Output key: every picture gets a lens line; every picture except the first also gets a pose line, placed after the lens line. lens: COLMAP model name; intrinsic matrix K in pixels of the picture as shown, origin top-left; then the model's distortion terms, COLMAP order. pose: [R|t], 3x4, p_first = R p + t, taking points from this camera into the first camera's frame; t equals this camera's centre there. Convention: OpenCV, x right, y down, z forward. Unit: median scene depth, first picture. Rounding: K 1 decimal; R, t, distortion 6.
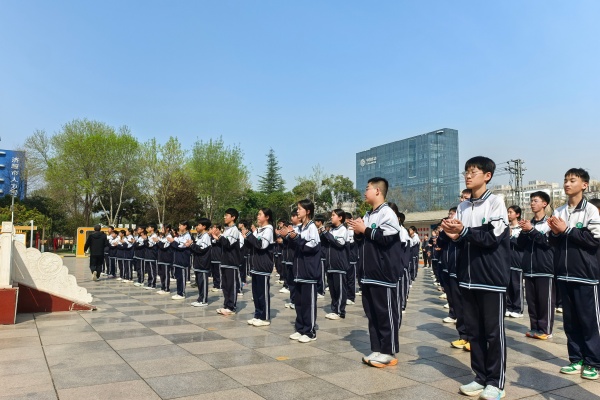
lens RADIAL K [[465.8, 0, 300.0], [0, 465.8, 200.0], [0, 0, 1]] dist [-0.000002, -0.000034]
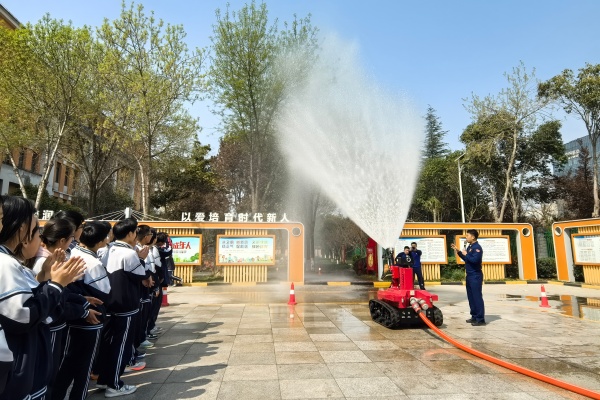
lens RADIAL K [[389.0, 0, 300.0], [0, 389.0, 200.0], [0, 0, 1]] dist [-0.000587, -0.000147]
pose [[0.900916, -0.065890, -0.428963, 0.001461], [0.053581, 0.997733, -0.040722, 0.049697], [0.430673, 0.013703, 0.902404, 0.565690]]
